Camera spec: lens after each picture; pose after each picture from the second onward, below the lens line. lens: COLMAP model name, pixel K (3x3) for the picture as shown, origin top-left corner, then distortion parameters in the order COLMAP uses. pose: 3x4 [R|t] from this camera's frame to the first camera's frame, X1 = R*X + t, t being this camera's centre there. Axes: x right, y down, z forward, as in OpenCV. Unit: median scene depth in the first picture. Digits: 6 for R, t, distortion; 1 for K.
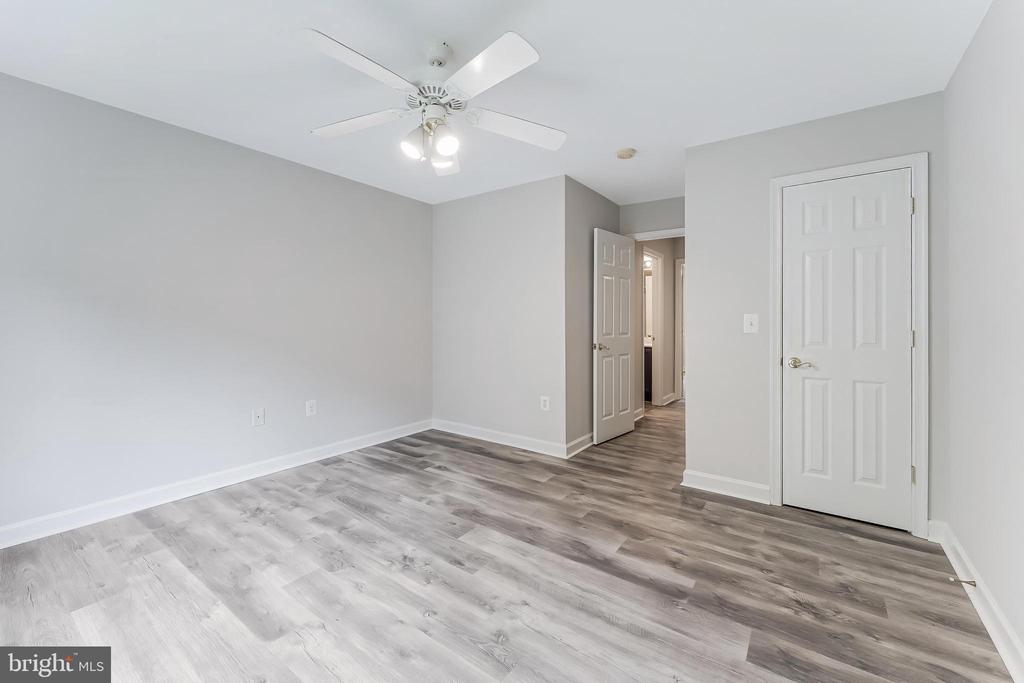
lens RADIAL K [[417.8, 0, 518.7], [0, 417.8, 338.7], [0, 0, 1]] dist [-0.001583, -0.000389]
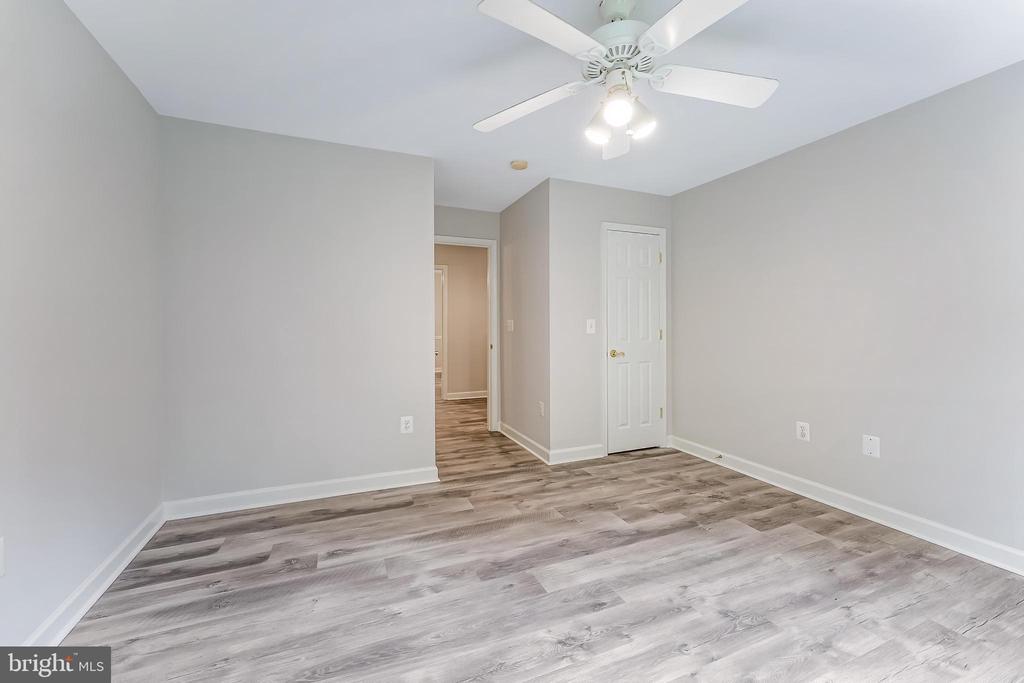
lens RADIAL K [[417.8, 0, 518.7], [0, 417.8, 338.7], [0, 0, 1]] dist [-0.001583, -0.000389]
pose [[0.519499, -0.033599, 0.853810, -0.735279], [0.041355, 0.999044, 0.014152, -0.026752], [-0.853470, 0.027957, 0.520392, 0.522330]]
